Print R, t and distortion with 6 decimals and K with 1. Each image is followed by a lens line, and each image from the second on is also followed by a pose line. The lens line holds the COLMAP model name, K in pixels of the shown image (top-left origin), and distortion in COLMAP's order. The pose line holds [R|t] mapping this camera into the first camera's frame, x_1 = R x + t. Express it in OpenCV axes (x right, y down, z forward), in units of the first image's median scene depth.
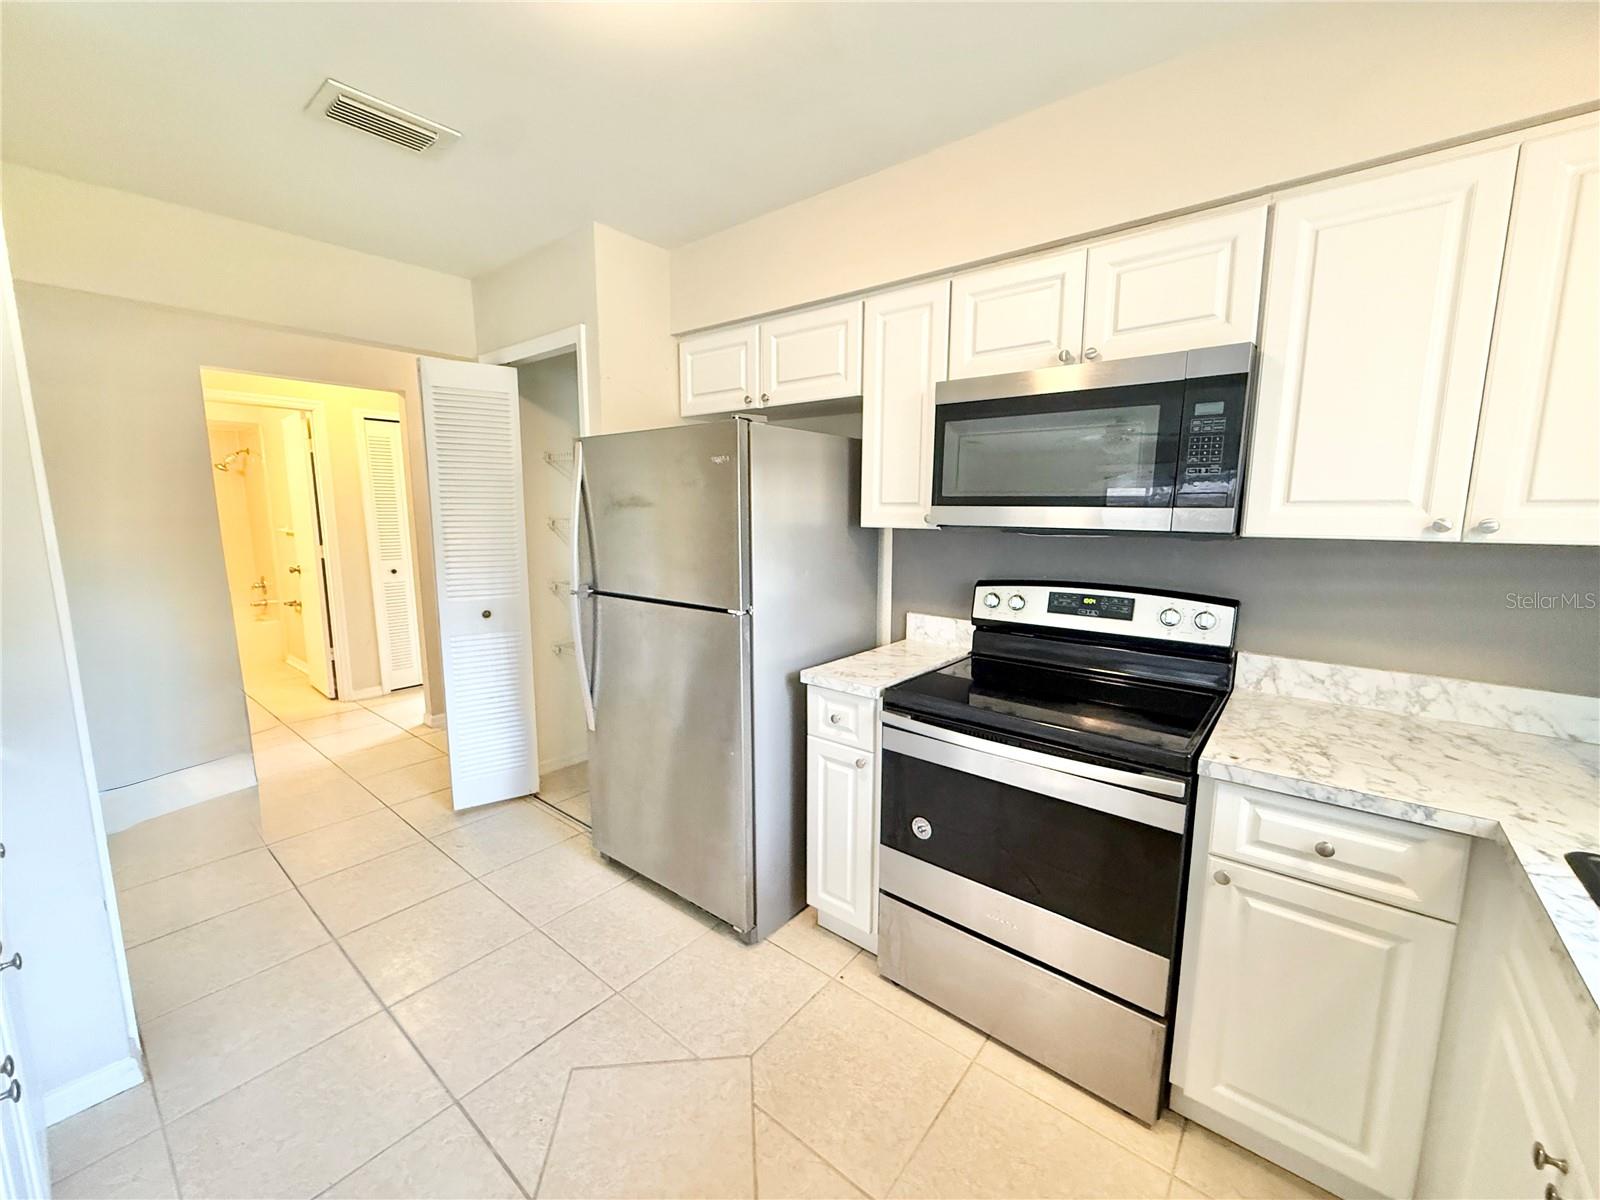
lens RADIAL K [[640.9, 0, 797.5], [0, 640.9, 602.3], [0, 0, 1]] dist [-0.001765, -0.000205]
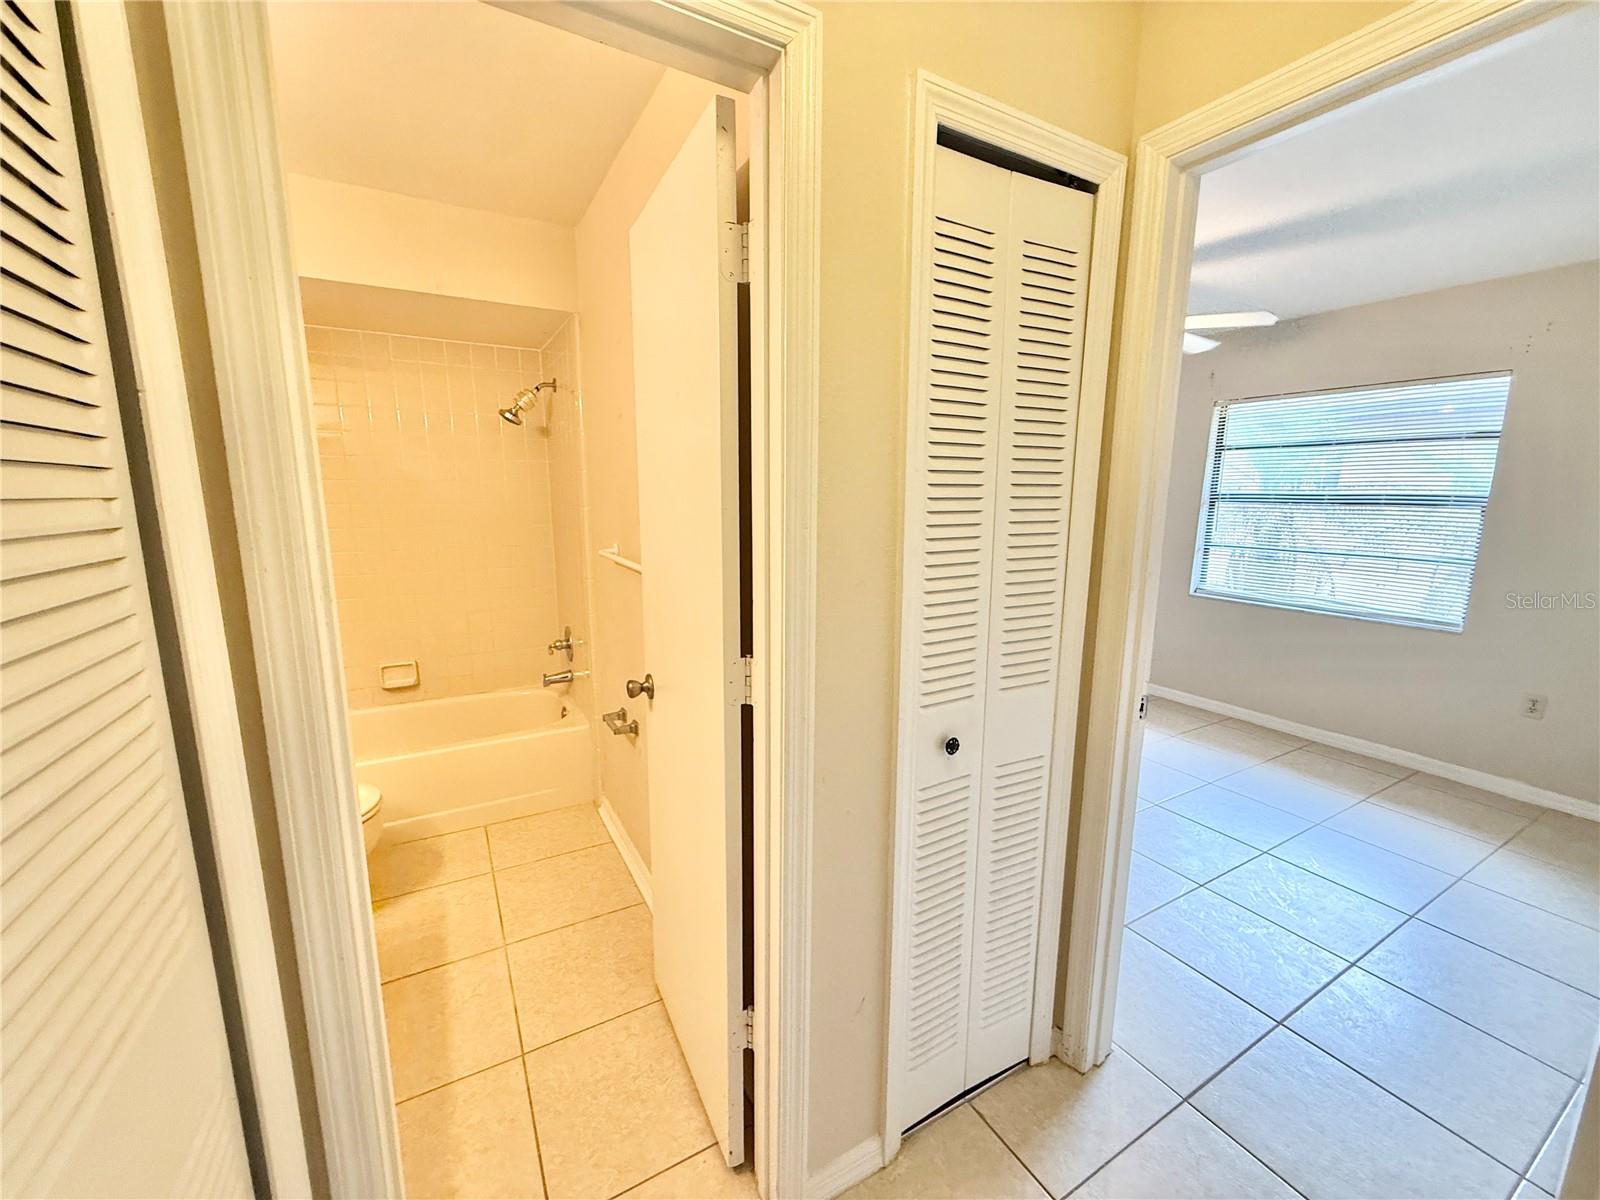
lens RADIAL K [[640.9, 0, 797.5], [0, 640.9, 602.3], [0, 0, 1]] dist [-0.001765, -0.000205]
pose [[0.933850, 0.065687, -0.351582, -0.491806], [-0.056527, 0.997742, 0.036268, -0.094230], [0.353171, -0.013994, 0.935454, 0.593599]]
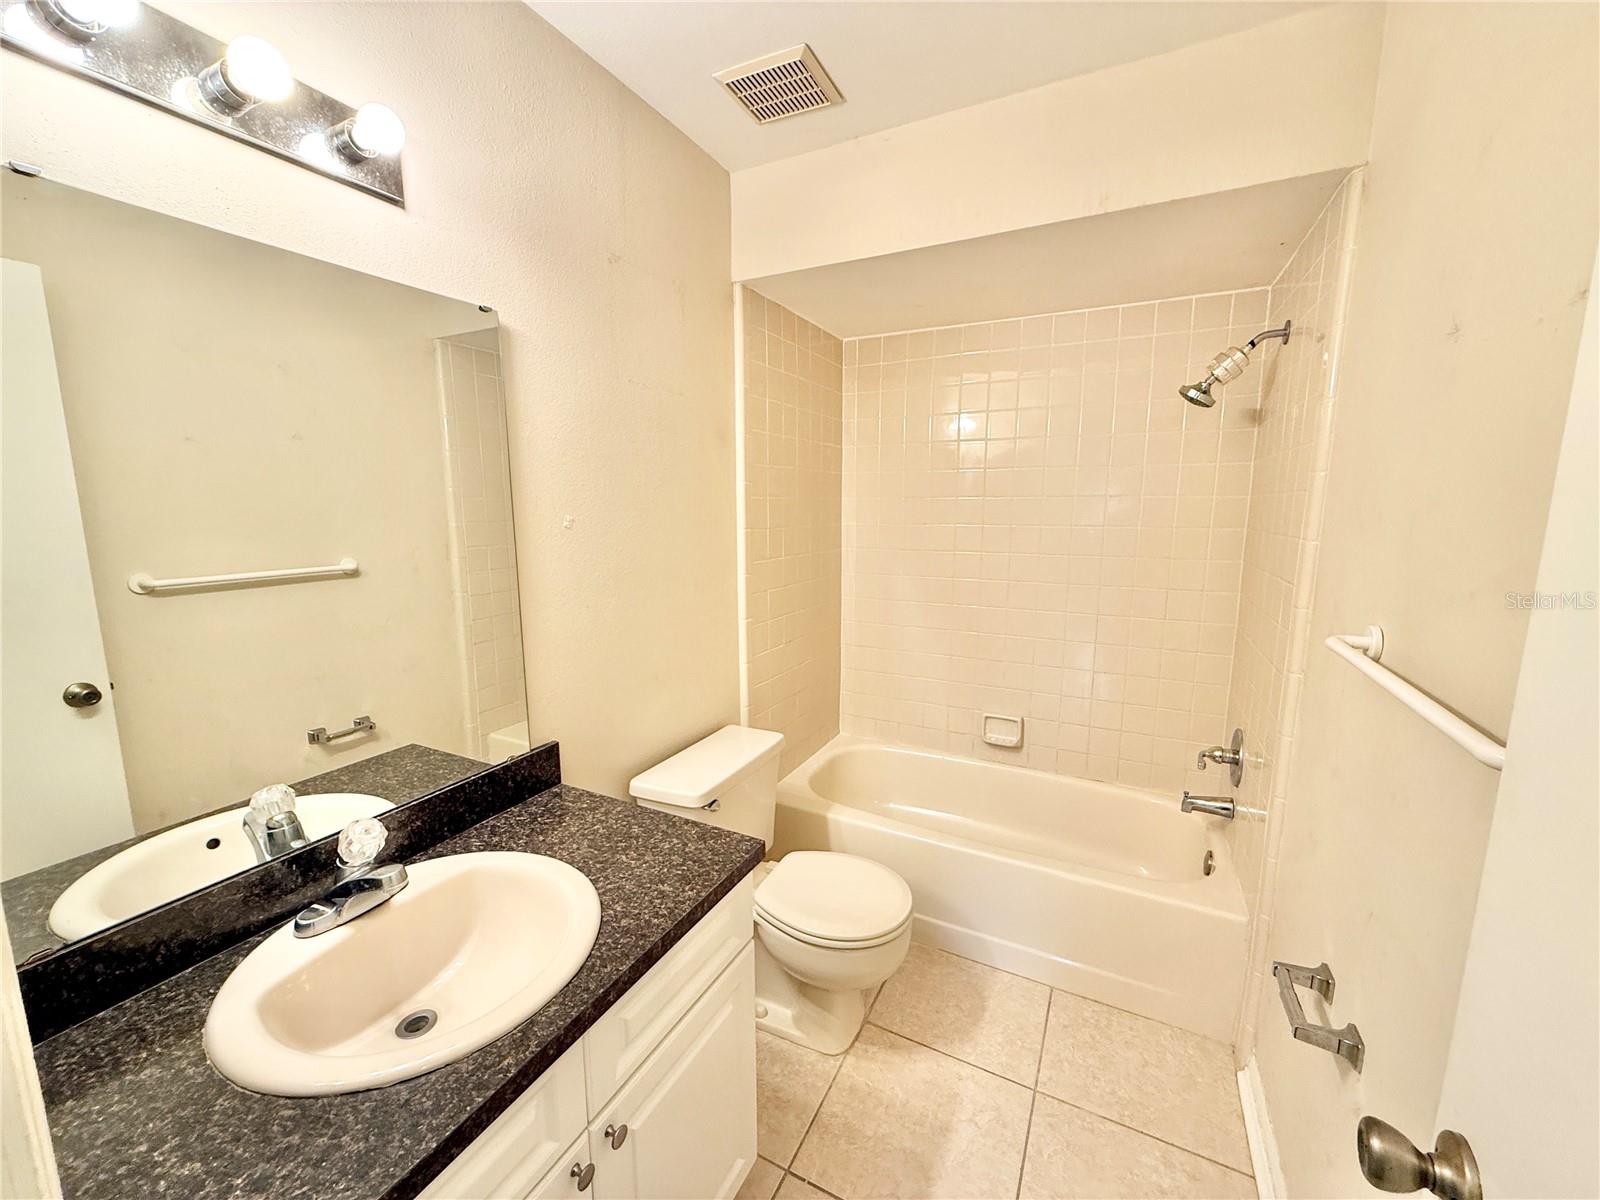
lens RADIAL K [[640.9, 0, 797.5], [0, 640.9, 602.3], [0, 0, 1]] dist [-0.001765, -0.000205]
pose [[0.212545, 0.152338, -0.965204, -0.601198], [-0.145008, 0.981753, 0.123018, -0.116094], [0.966332, 0.113815, 0.230757, 0.726152]]
